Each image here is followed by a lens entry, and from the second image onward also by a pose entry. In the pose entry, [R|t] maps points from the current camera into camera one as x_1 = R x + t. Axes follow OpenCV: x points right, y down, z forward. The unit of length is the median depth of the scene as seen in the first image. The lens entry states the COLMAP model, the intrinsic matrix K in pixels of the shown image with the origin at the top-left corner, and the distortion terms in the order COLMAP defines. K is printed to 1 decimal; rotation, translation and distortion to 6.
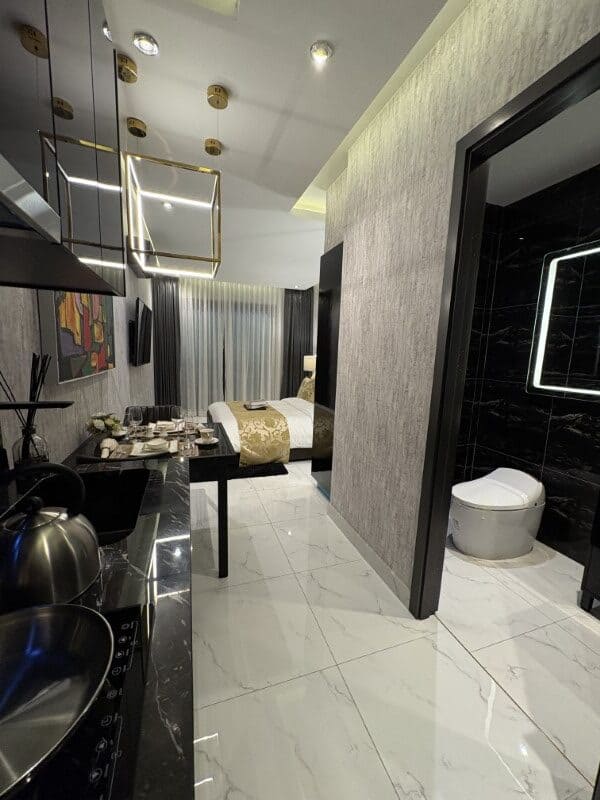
lens RADIAL K [[318.1, 0, 301.5], [0, 318.1, 400.2], [0, 0, 1]] dist [0.001790, -0.000381]
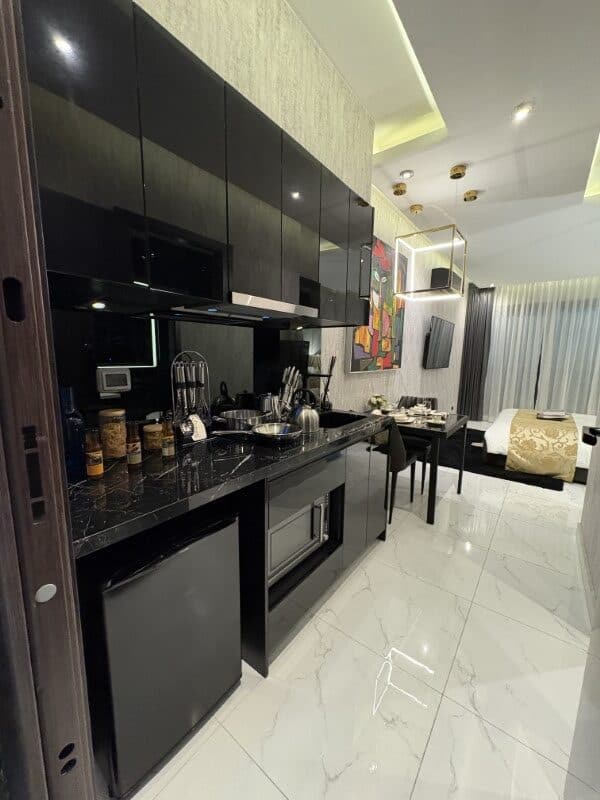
lens RADIAL K [[318.1, 0, 301.6], [0, 318.1, 398.1], [0, 0, 1]] dist [0.001790, -0.000381]
pose [[0.548555, 0.086845, -0.831592, 0.412362], [-0.116983, 0.992780, 0.026510, 0.050060], [0.827890, 0.082740, 0.554754, -0.176026]]
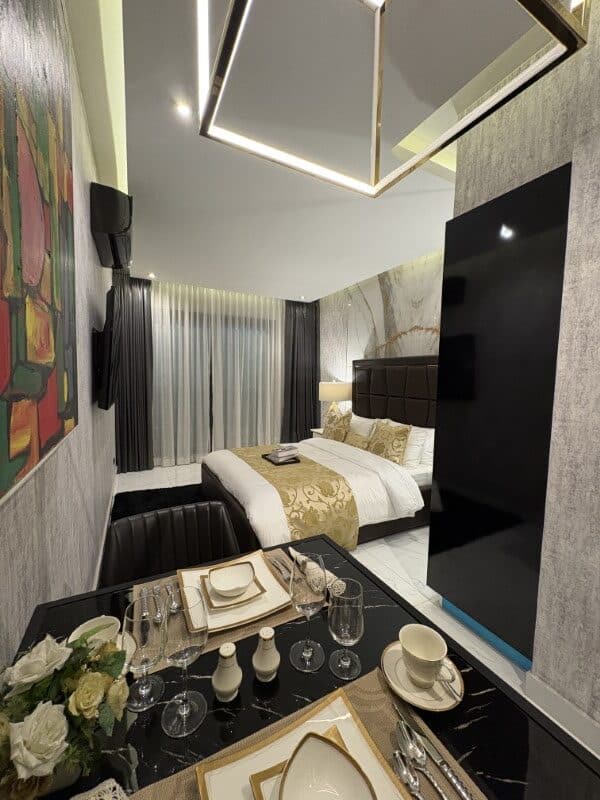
lens RADIAL K [[318.1, 0, 303.7], [0, 318.1, 401.6], [0, 0, 1]] dist [0.001790, -0.000381]
pose [[0.988679, -0.025260, 0.147902, -0.376920], [0.035325, 0.997206, -0.065820, -0.102545], [-0.145826, 0.070299, 0.986809, 0.577062]]
